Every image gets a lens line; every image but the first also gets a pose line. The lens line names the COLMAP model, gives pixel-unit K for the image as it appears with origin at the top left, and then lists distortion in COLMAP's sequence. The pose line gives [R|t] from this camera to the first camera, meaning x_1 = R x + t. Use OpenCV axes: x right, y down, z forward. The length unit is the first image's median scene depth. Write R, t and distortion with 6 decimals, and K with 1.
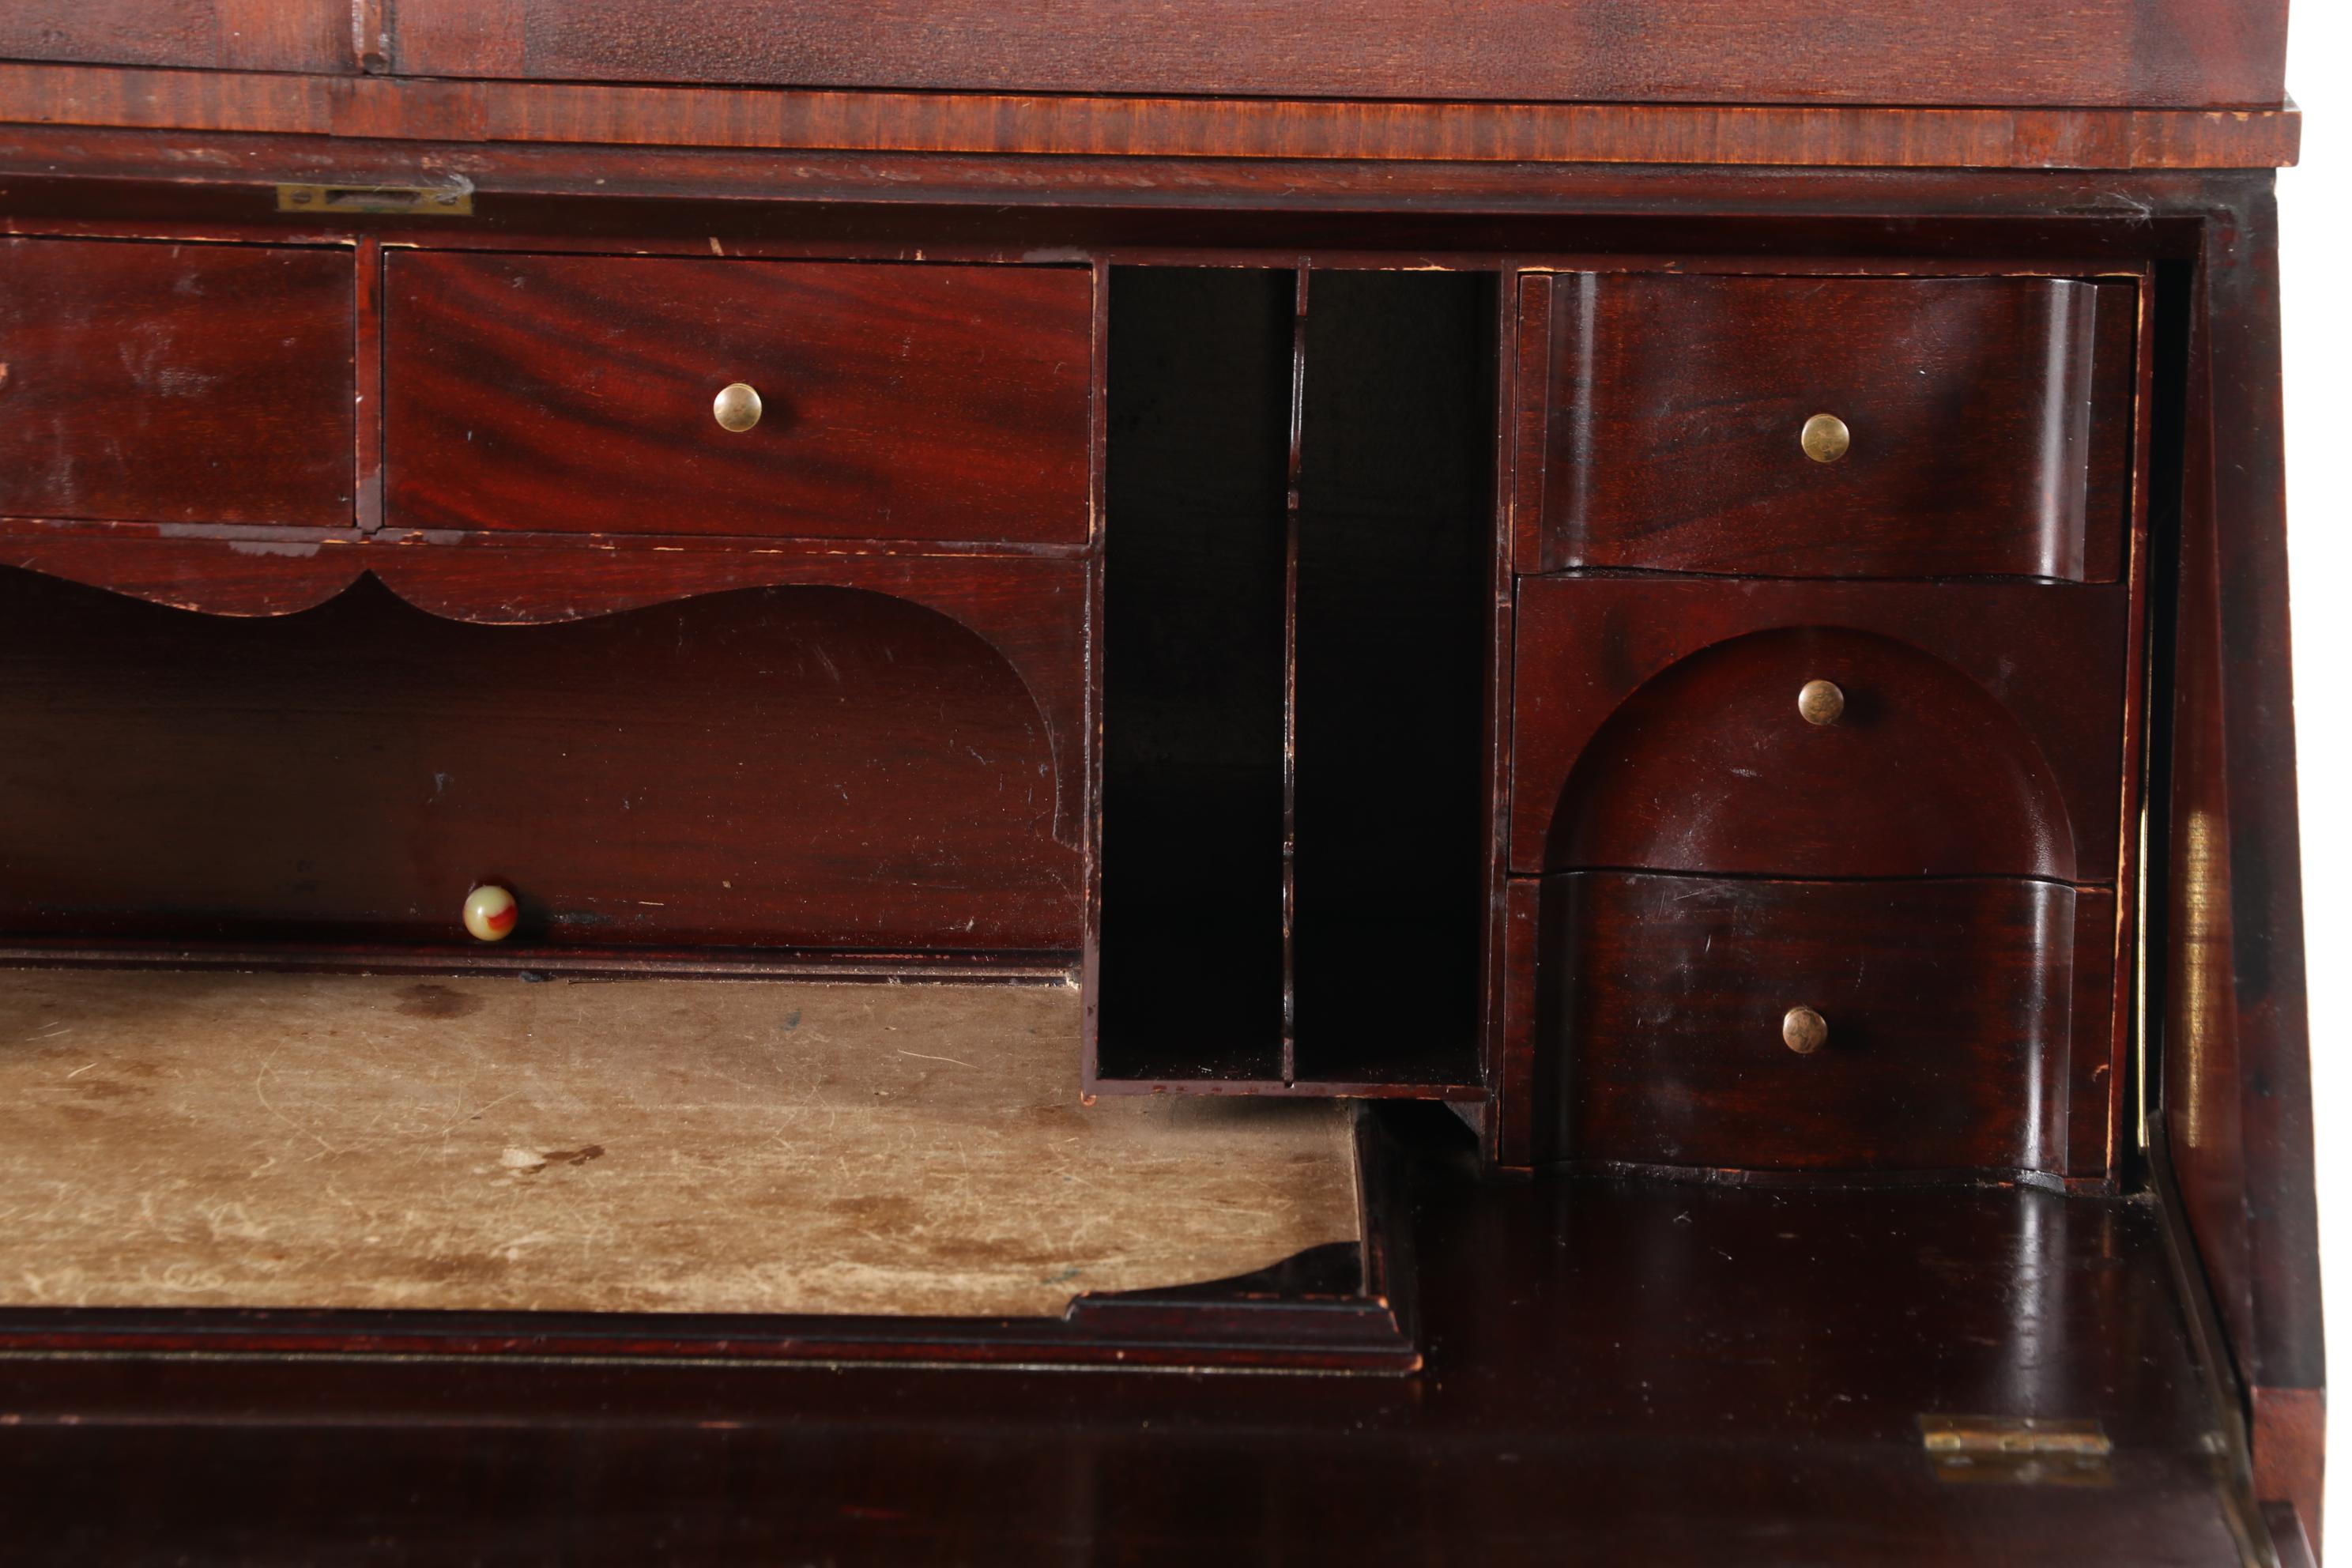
lens RADIAL K [[12722.3, 0, 1196.8], [0, 12722.3, 821.6], [0, 0, 1]] dist [1.815986, 0.000000]
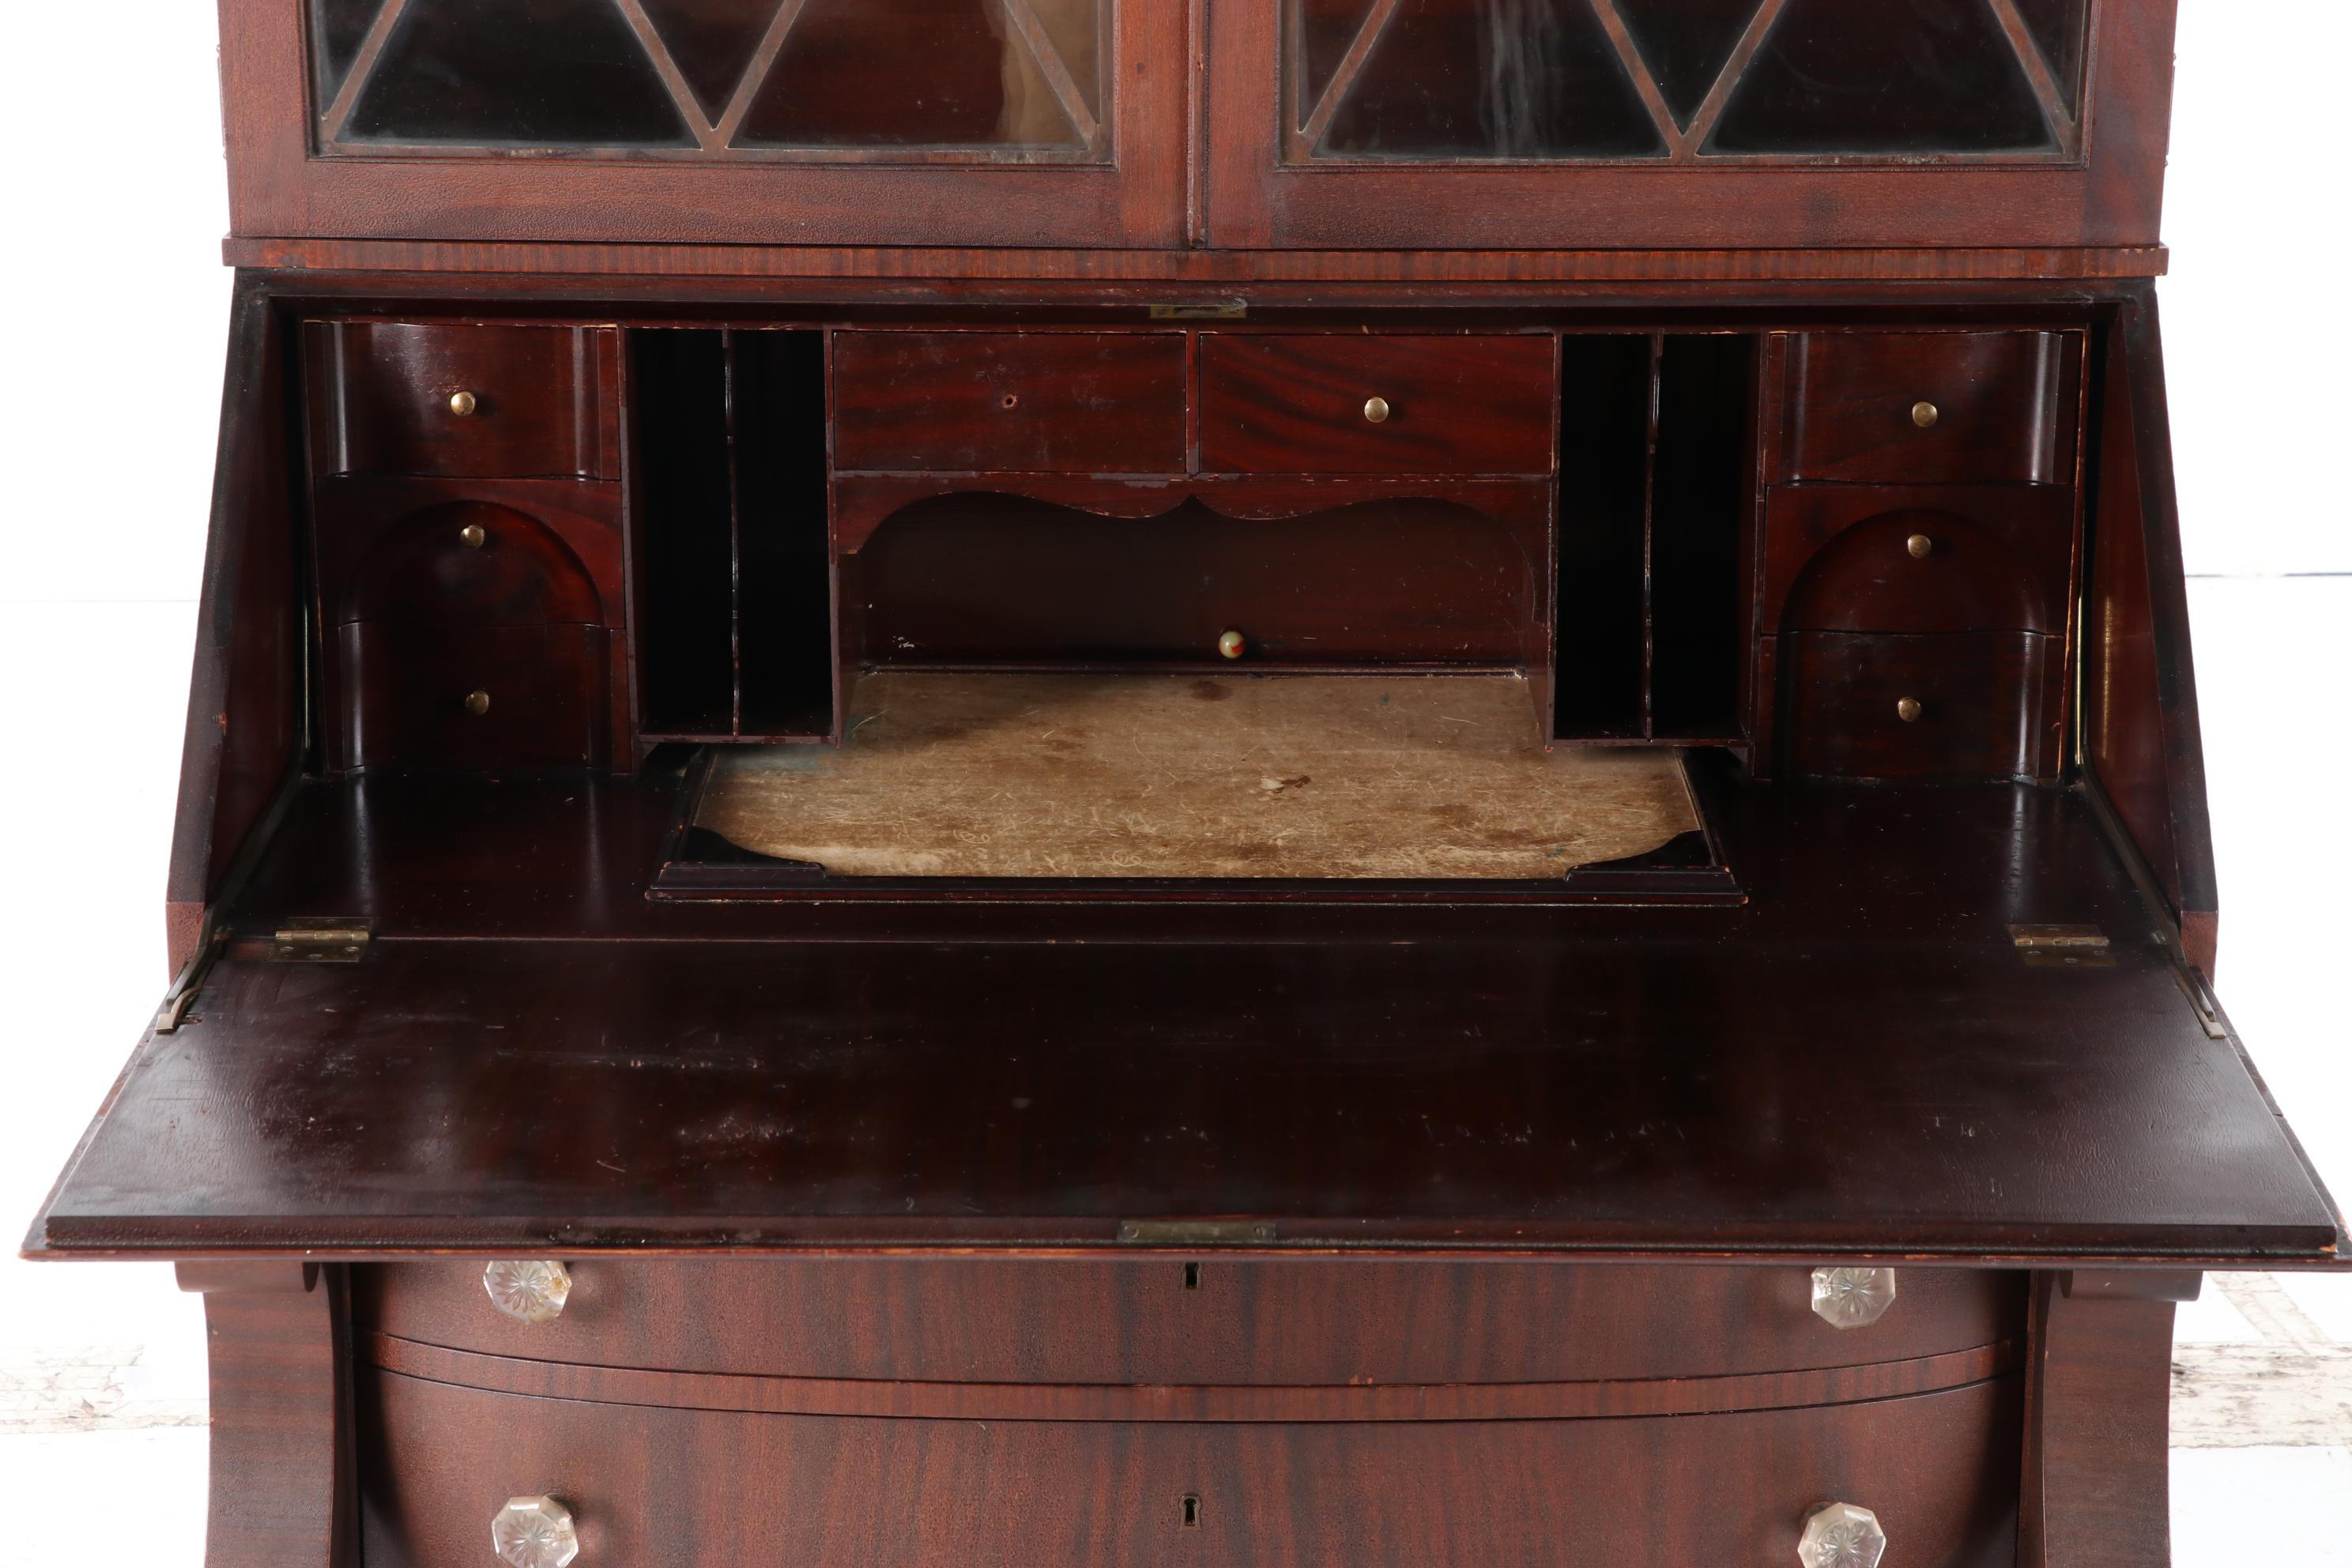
lens RADIAL K [[5085.2, 0, 1186.3], [0, 5085.2, 799.7], [0, 0, 1]] dist [0.282319, 0.000000]
pose [[0.999799, -0.014677, -0.013657, -0.055641], [0.015750, 0.996498, 0.082115, -0.037584], [0.012404, -0.082313, 0.996529, 0.202388]]
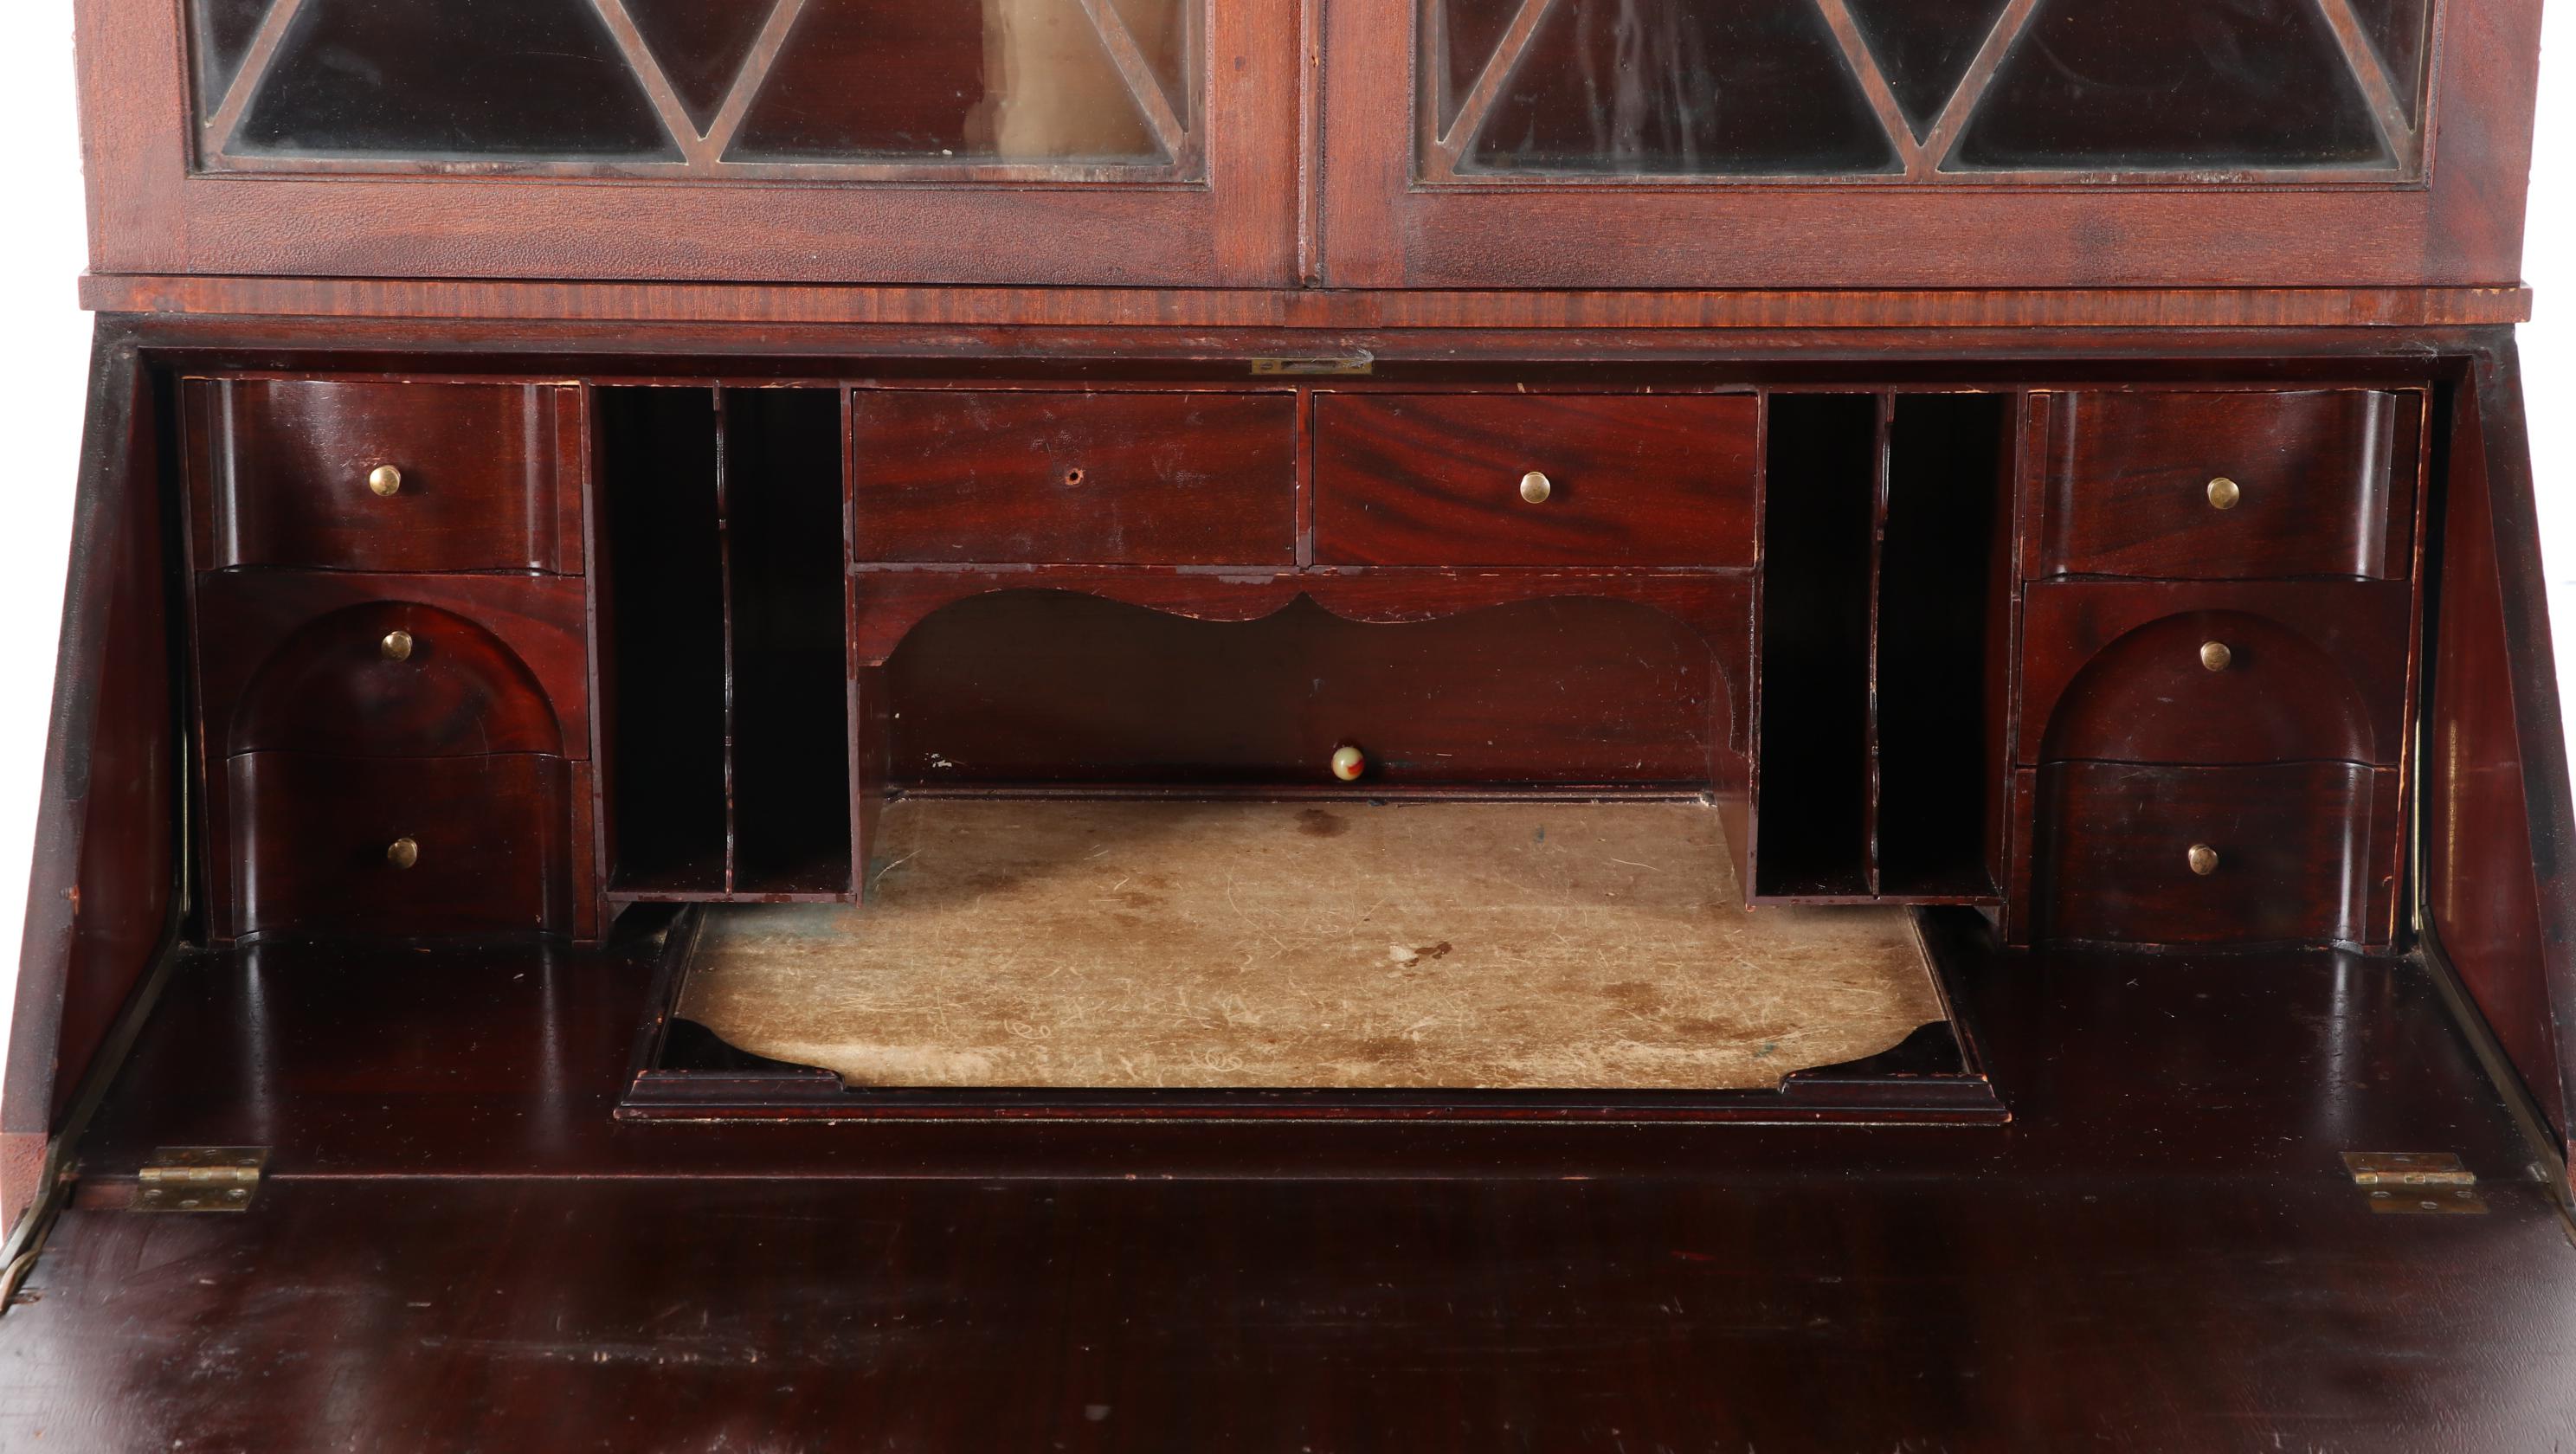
lens RADIAL K [[5808.7, 0, 1301.4], [0, 5808.7, 732.2], [0, 0, 1]] dist [0.319035, 0.000000]
pose [[0.999876, -0.015500, -0.002800, -0.063447], [0.015669, 0.996930, 0.076719, -0.058080], [0.001602, -0.076754, 0.997049, 0.276893]]
